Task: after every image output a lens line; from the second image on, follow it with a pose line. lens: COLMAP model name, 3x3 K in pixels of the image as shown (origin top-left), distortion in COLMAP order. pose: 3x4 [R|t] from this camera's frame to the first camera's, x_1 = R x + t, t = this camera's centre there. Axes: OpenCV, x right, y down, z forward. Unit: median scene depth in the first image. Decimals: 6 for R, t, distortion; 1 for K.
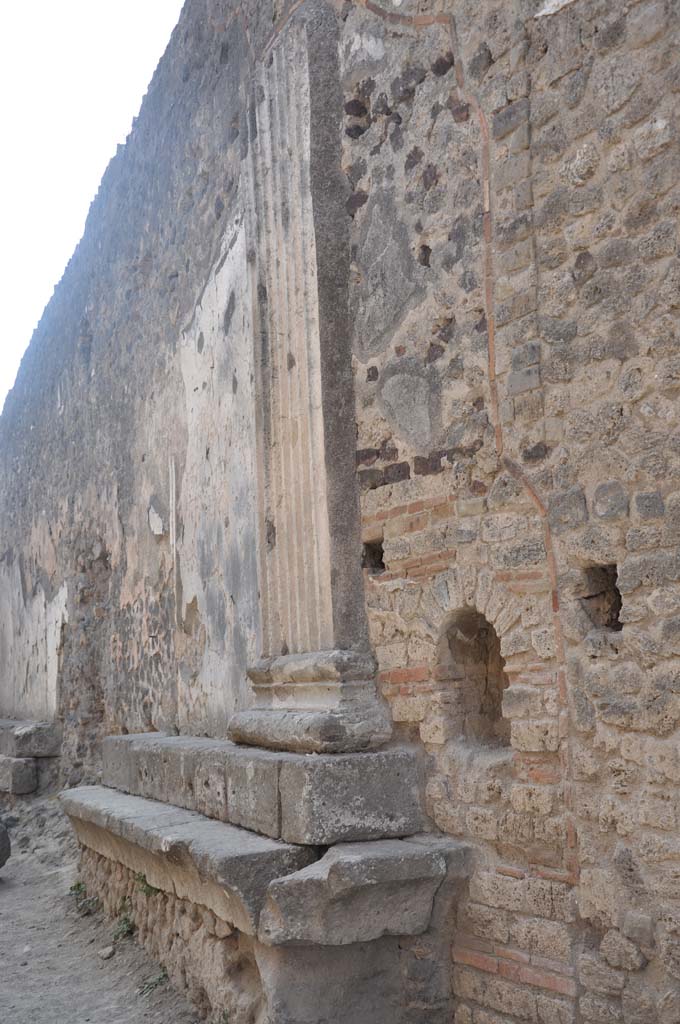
lens RADIAL K [[1295.4, 0, 366.9], [0, 1295.4, 511.3], [0, 0, 1]] dist [0.020141, 0.458205]
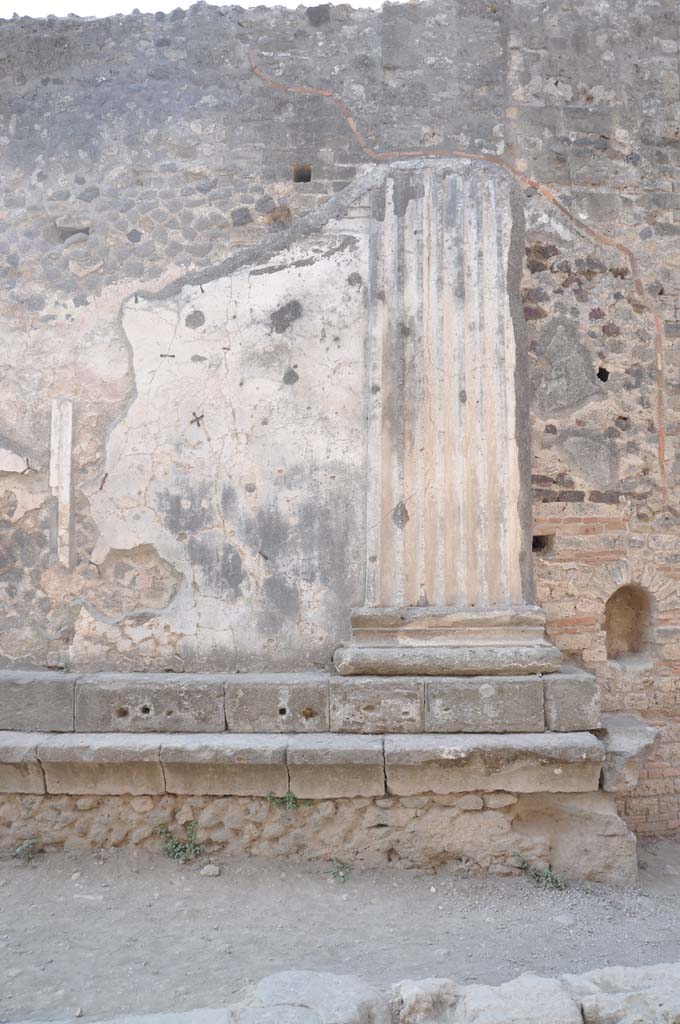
lens RADIAL K [[839.9, 0, 362.2], [0, 839.9, 509.6], [0, 0, 1]] dist [-0.165478, 0.165827]
pose [[0.389486, 0.101106, 0.915466, -1.029541], [-0.126551, 0.990404, -0.055541, 0.077422], [-0.912297, -0.094221, 0.398543, 0.826093]]
